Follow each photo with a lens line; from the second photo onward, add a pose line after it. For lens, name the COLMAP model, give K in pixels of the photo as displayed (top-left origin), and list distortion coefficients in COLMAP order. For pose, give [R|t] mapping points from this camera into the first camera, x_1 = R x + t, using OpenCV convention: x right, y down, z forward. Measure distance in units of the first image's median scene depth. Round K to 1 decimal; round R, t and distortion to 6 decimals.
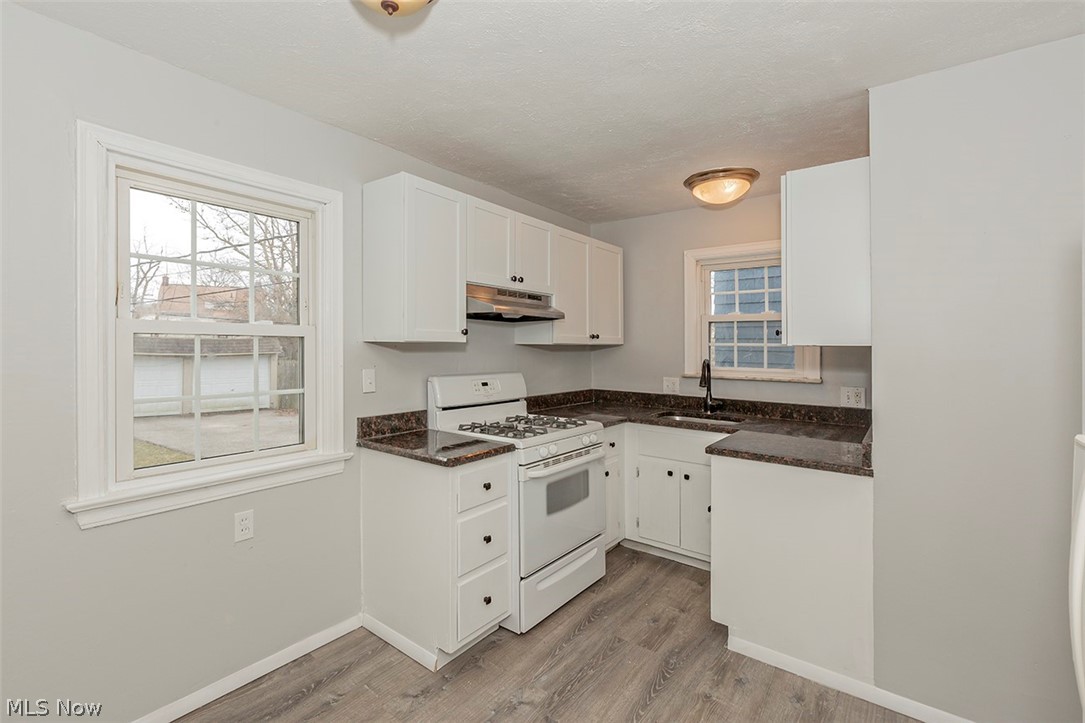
lens RADIAL K [[477.1, 0, 516.5], [0, 477.1, 347.9], [0, 0, 1]] dist [-0.000167, -0.000332]
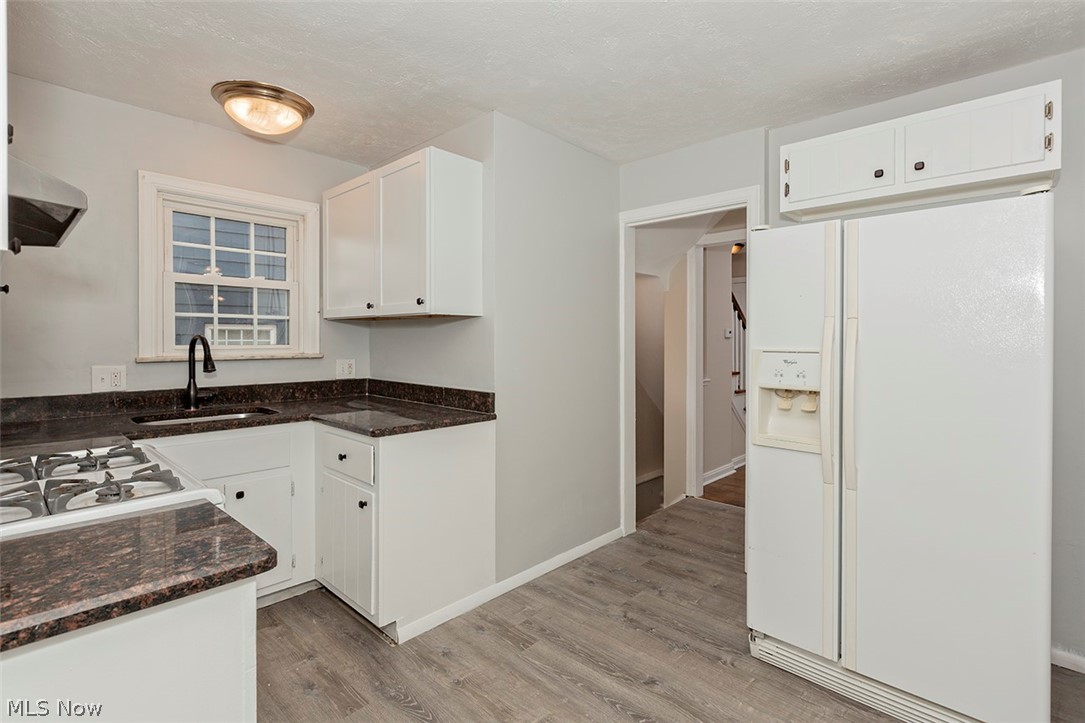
lens RADIAL K [[520.0, 0, 536.3], [0, 520.0, 337.0], [0, 0, 1]] dist [0.001150, 0.000424]
pose [[0.082677, -0.002893, 0.996572, -0.387365], [0.000534, 0.999996, 0.002859, 0.030009], [-0.996576, 0.000296, 0.082679, 0.485361]]
